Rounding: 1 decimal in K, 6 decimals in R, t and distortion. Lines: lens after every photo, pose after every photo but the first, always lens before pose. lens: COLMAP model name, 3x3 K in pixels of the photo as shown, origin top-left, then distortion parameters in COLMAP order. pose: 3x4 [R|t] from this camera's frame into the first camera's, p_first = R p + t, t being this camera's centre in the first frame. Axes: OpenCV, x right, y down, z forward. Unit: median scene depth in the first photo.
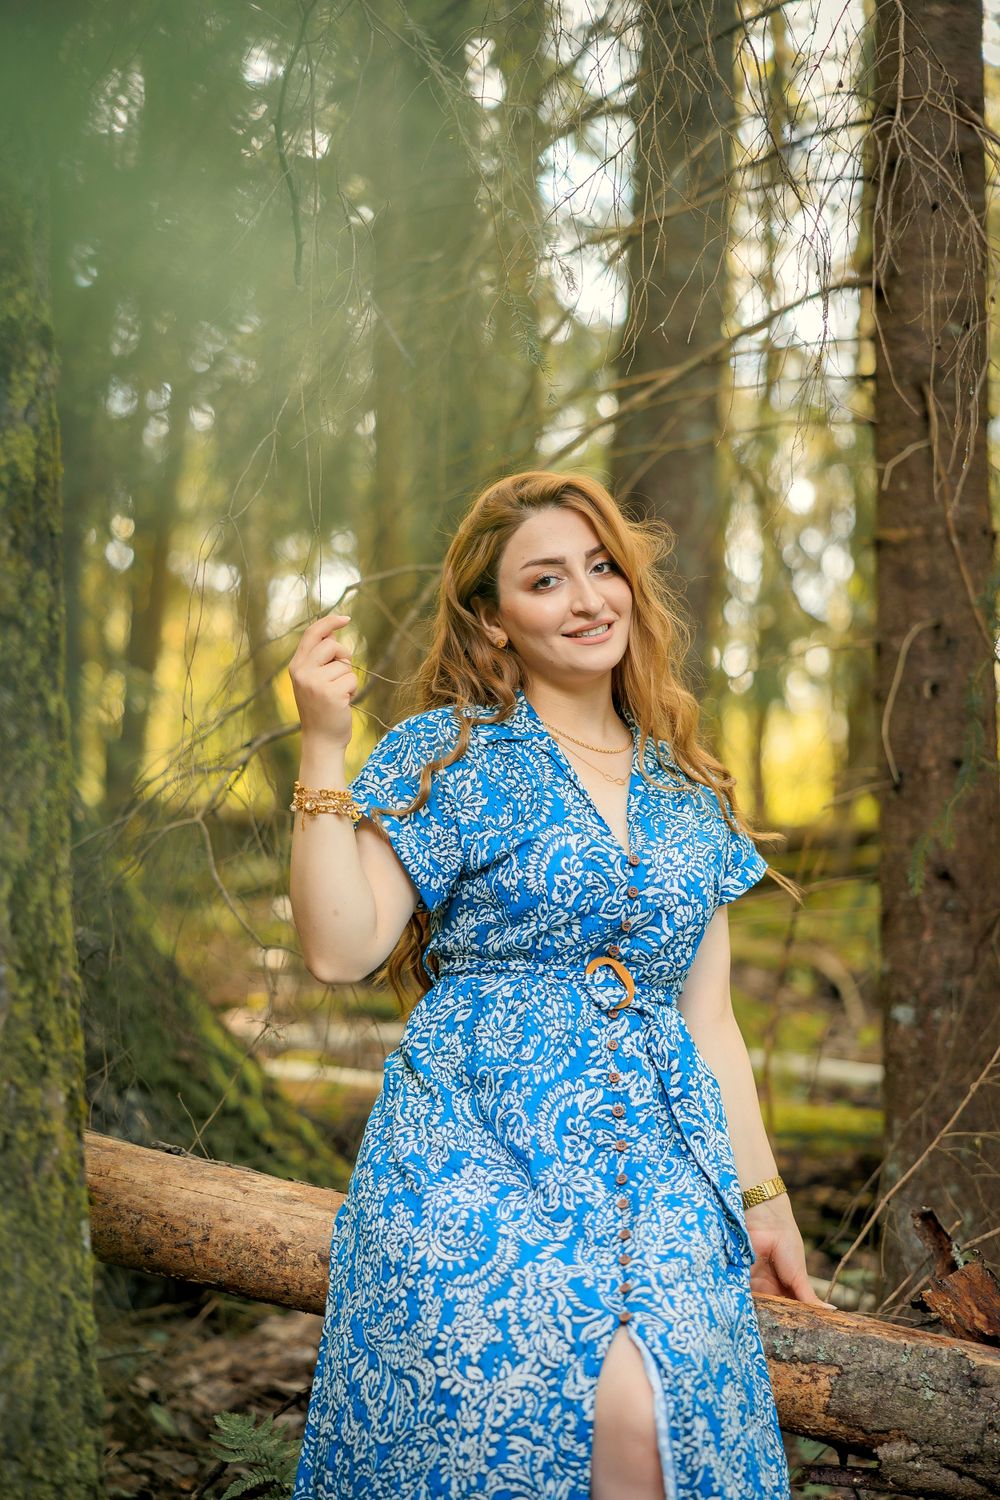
lens RADIAL K [[3189.3, 0, 500.1], [0, 3189.3, 754.1], [0, 0, 1]] dist [-0.021470, 0.000000]
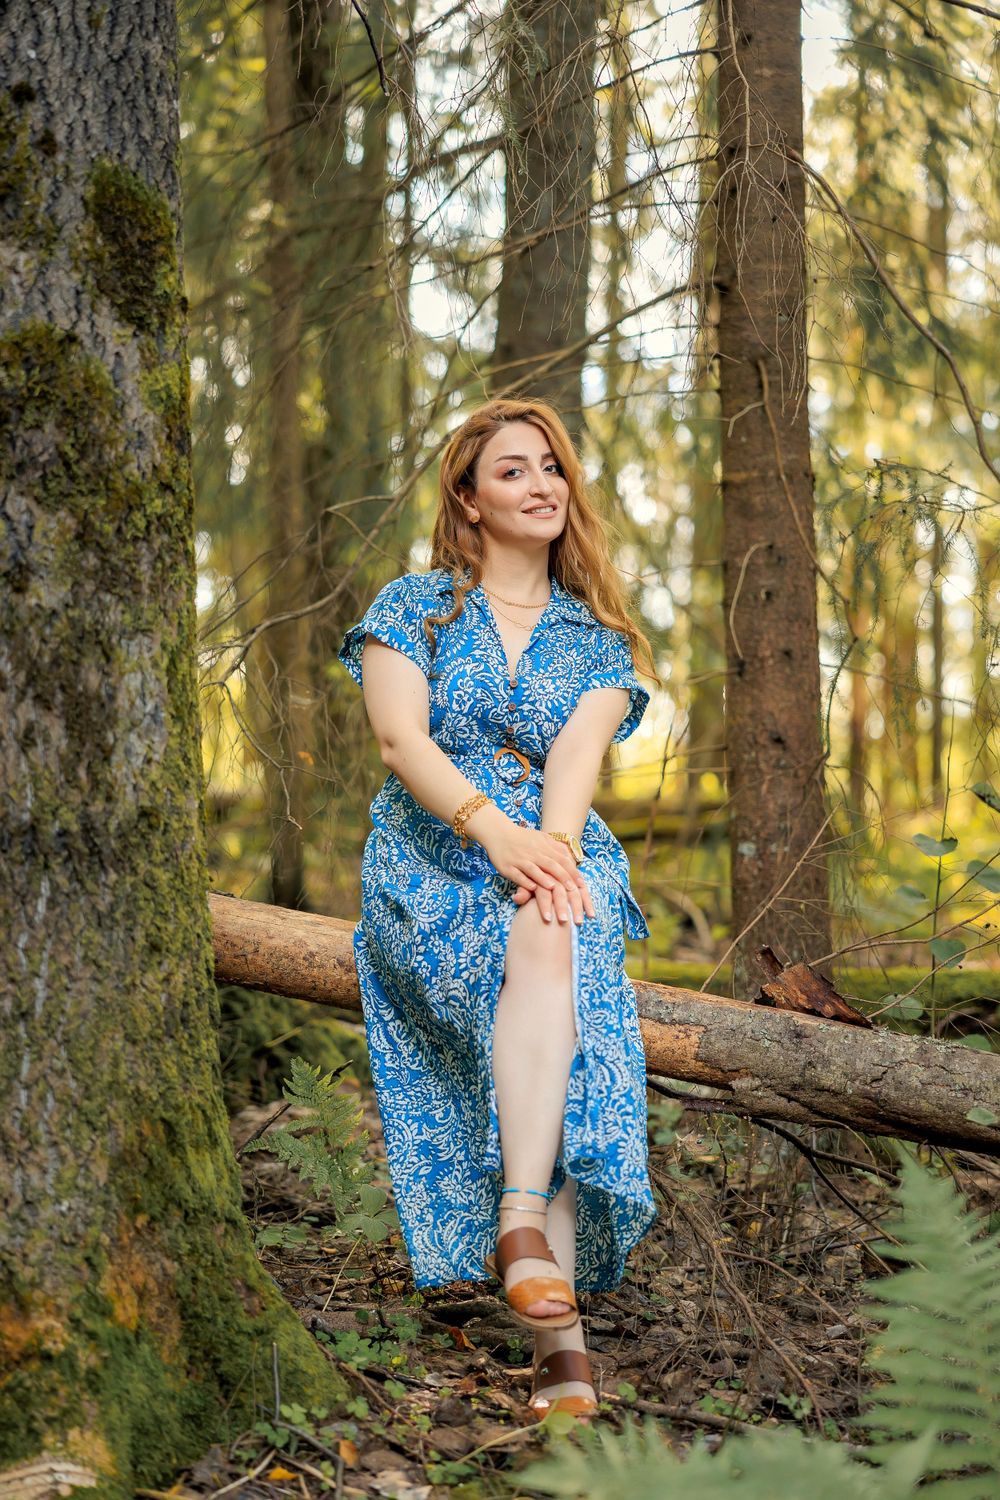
lens RADIAL K [[3189.3, 0, 502.1], [0, 3189.3, 744.3], [0, 0, 1]] dist [-0.021470, 0.000000]
pose [[0.998735, -0.007895, 0.049662, -0.055288], [0.008333, 0.999928, -0.008619, 0.076878], [-0.049590, 0.009022, 0.998729, -0.433261]]
